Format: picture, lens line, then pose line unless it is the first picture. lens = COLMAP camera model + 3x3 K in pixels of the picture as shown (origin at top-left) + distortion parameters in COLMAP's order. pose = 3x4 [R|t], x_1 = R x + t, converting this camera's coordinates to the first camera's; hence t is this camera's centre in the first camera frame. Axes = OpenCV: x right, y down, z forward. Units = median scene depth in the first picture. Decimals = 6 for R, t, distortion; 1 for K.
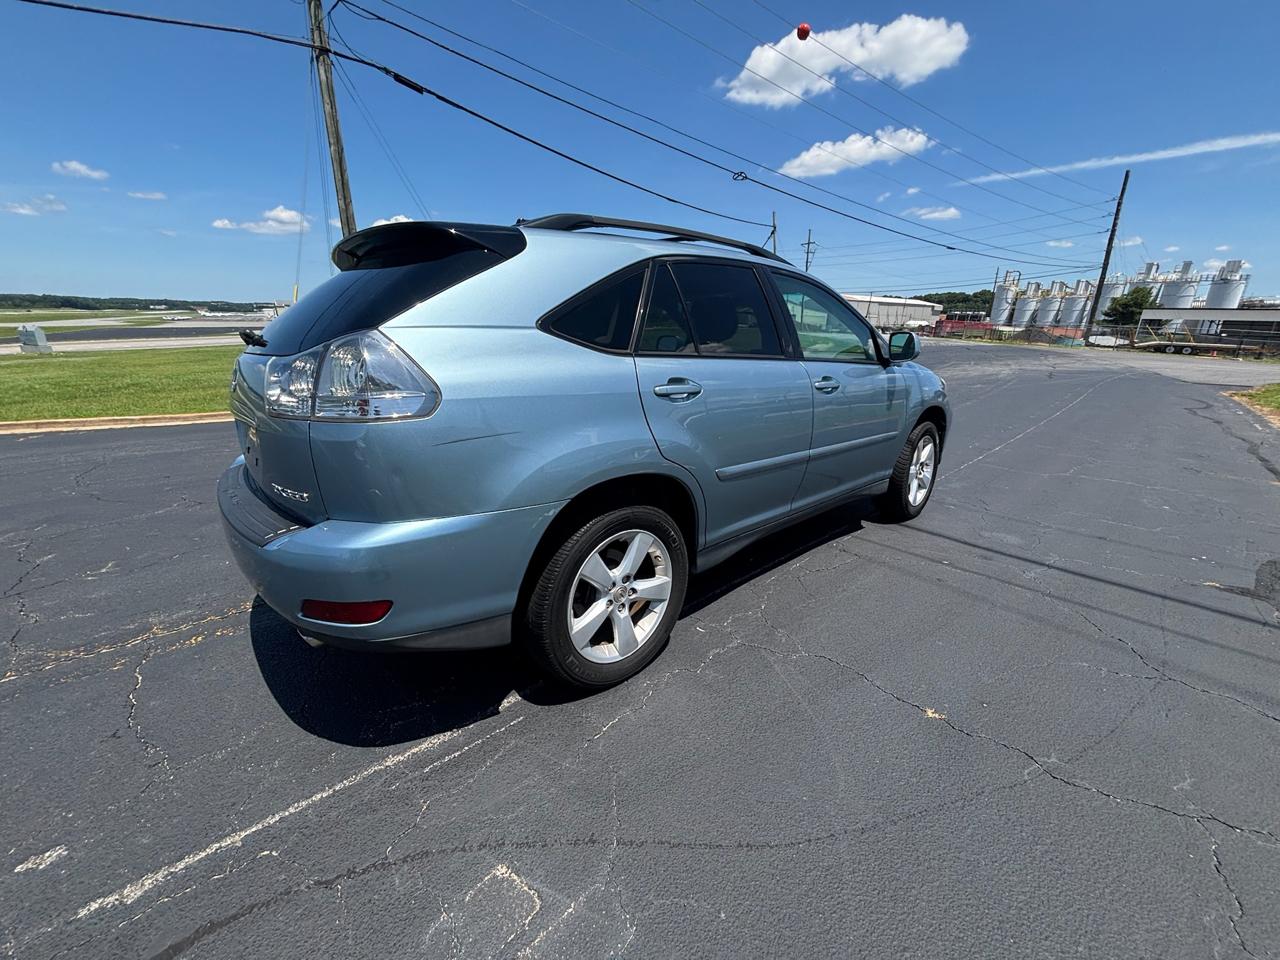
lens RADIAL K [[512.6, 0, 636.2], [0, 512.6, 479.4], [0, 0, 1]] dist [0.002198, 0.000131]
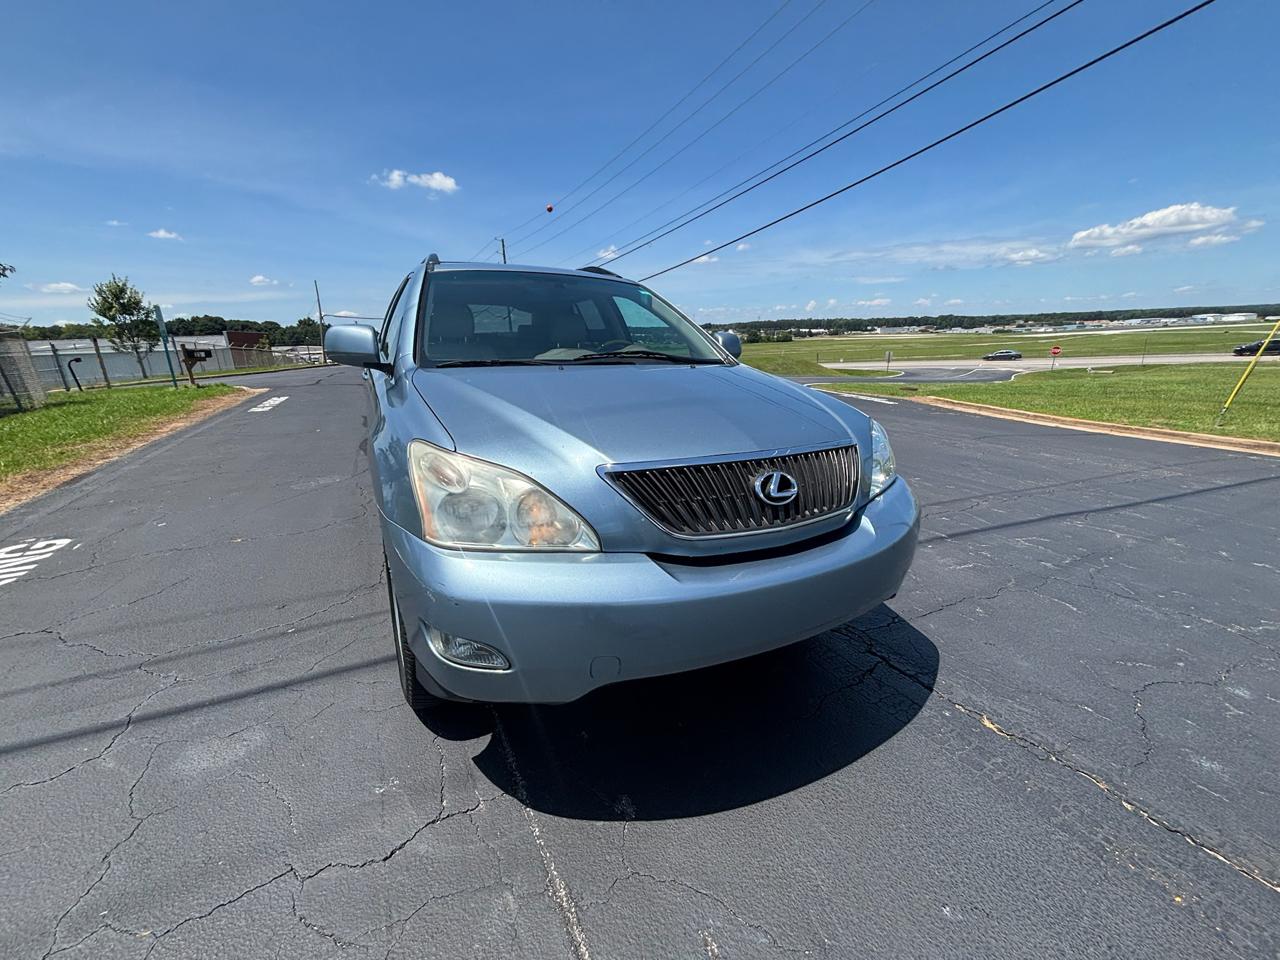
lens RADIAL K [[513.3, 0, 639.7], [0, 513.3, 478.5], [0, 0, 1]] dist [-0.000643, 0.001238]
pose [[-0.243880, 0.250234, -0.936966, 0.280459], [-0.264357, 0.912399, 0.312481, -0.102454], [0.933080, 0.323901, -0.156365, 0.379077]]
